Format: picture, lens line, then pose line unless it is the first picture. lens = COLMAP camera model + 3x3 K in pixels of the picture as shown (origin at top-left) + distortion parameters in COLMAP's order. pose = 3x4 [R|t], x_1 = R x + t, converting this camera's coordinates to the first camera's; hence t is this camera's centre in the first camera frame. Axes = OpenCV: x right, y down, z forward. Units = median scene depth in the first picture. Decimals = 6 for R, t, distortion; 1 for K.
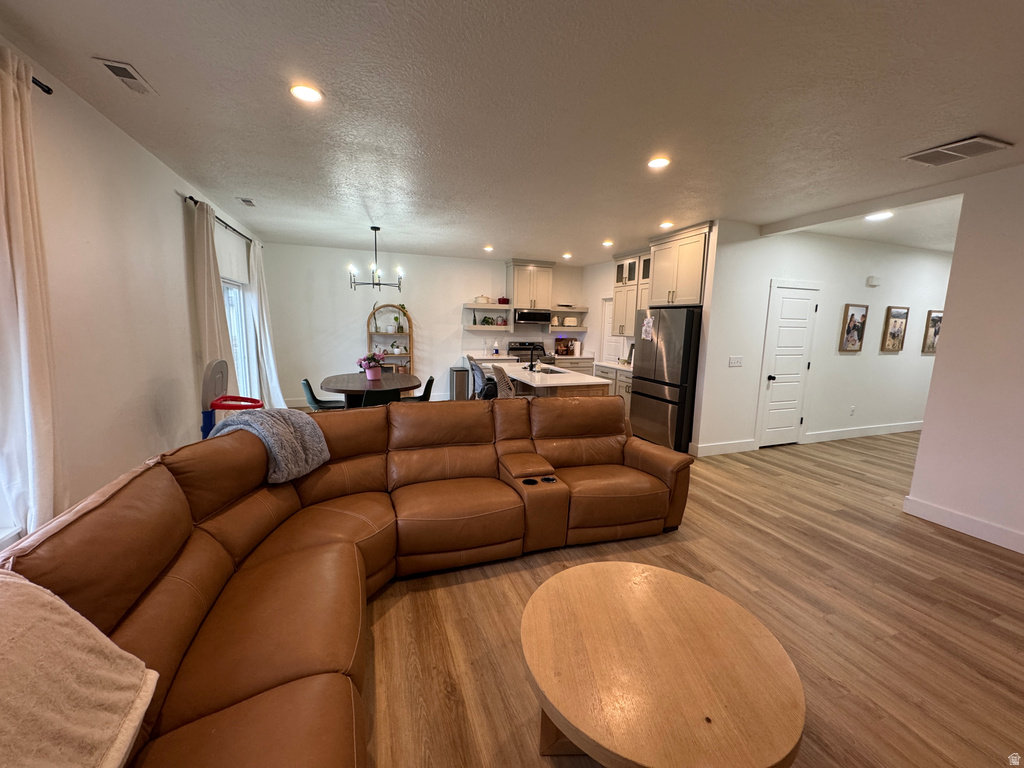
lens RADIAL K [[406.6, 0, 513.8], [0, 406.6, 380.3], [0, 0, 1]] dist [-0.002134, 0.000659]
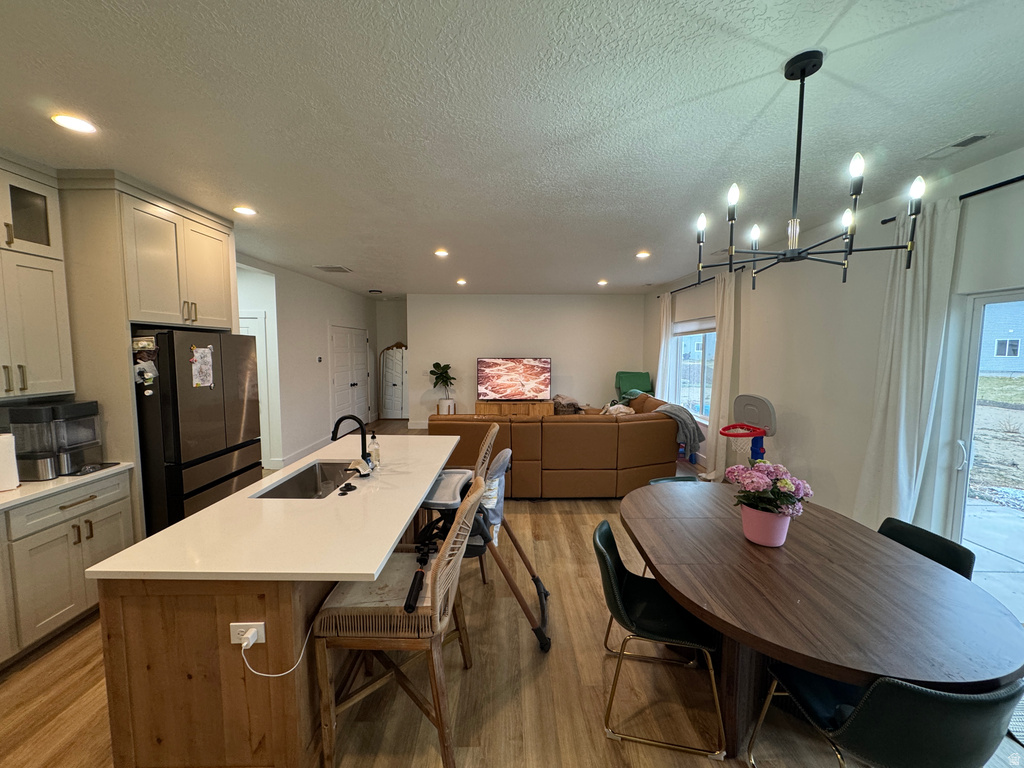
lens RADIAL K [[406.6, 0, 513.7], [0, 406.6, 380.3], [0, 0, 1]] dist [-0.002134, 0.000659]
pose [[-0.943122, -0.050178, 0.328638, -0.211414], [0.022790, 0.976460, 0.214491, -0.183933], [-0.331665, 0.209780, -0.919777, 1.156480]]
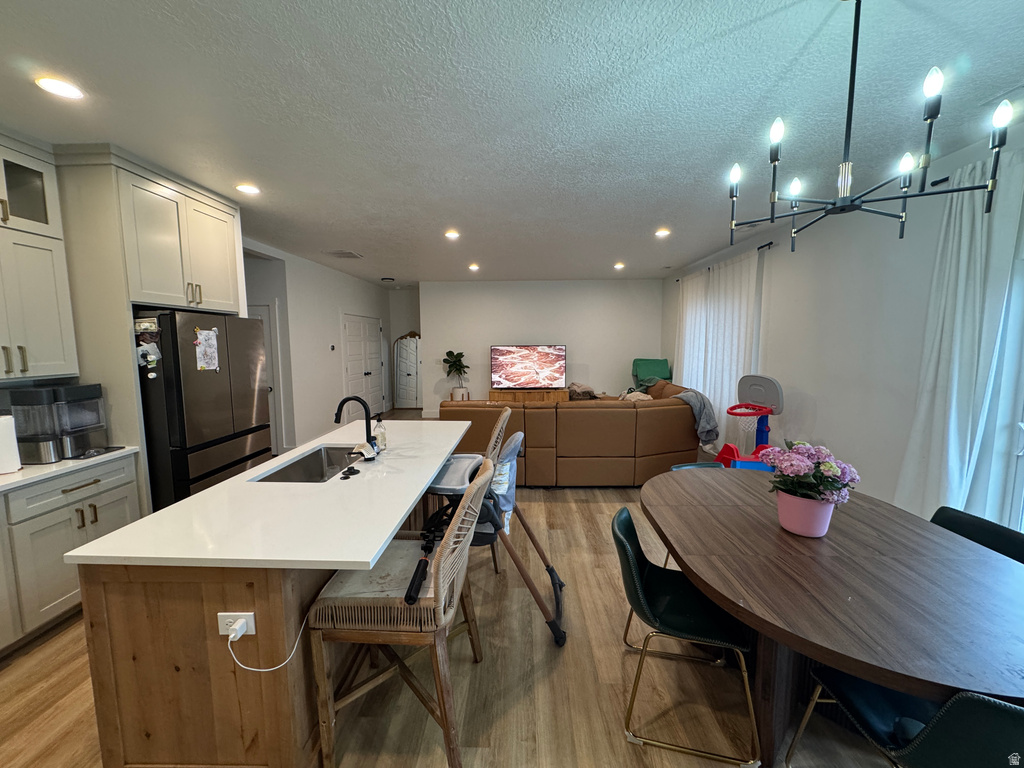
lens RADIAL K [[406.6, 0, 513.8], [0, 406.6, 380.1], [0, 0, 1]] dist [-0.002134, 0.000659]
pose [[-0.930635, -0.052245, 0.362201, -0.206738], [0.036033, 0.971865, 0.232768, -0.167498], [-0.364171, 0.229673, -0.902568, 1.136012]]
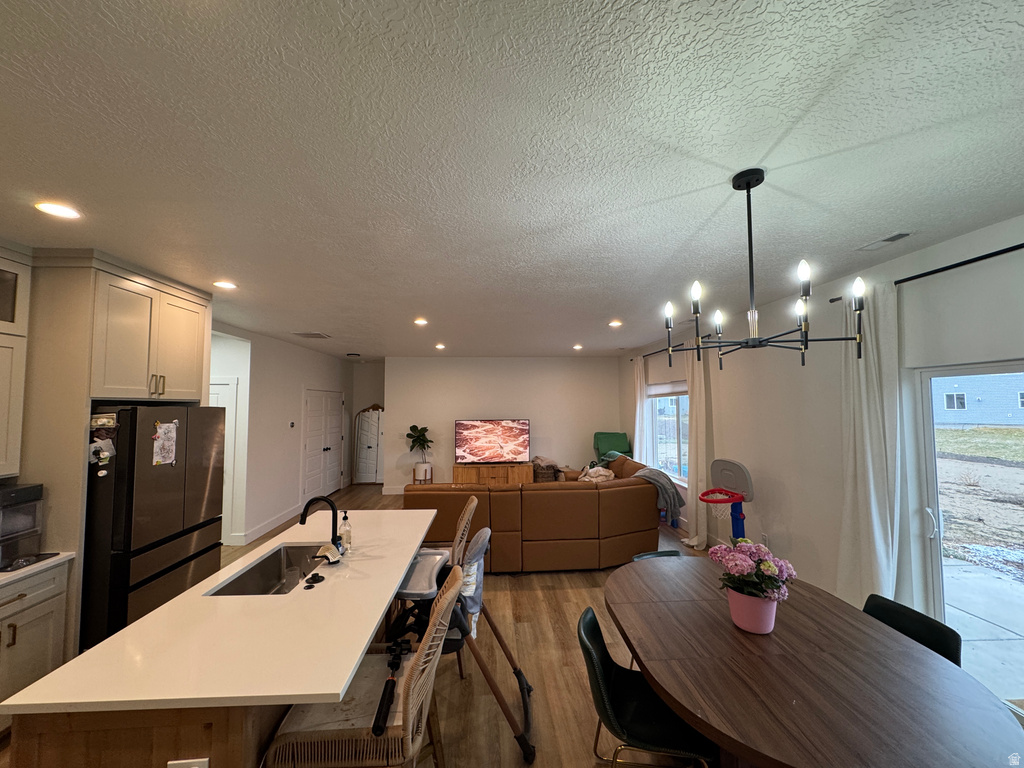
lens RADIAL K [[406.6, 0, 513.4], [0, 406.6, 380.4], [0, 0, 1]] dist [-0.002134, 0.000659]
pose [[-0.959538, 0.000287, 0.281581, -0.210724], [0.023868, 0.996484, 0.080317, -0.201956], [-0.280567, 0.083788, -0.956170, 1.154735]]
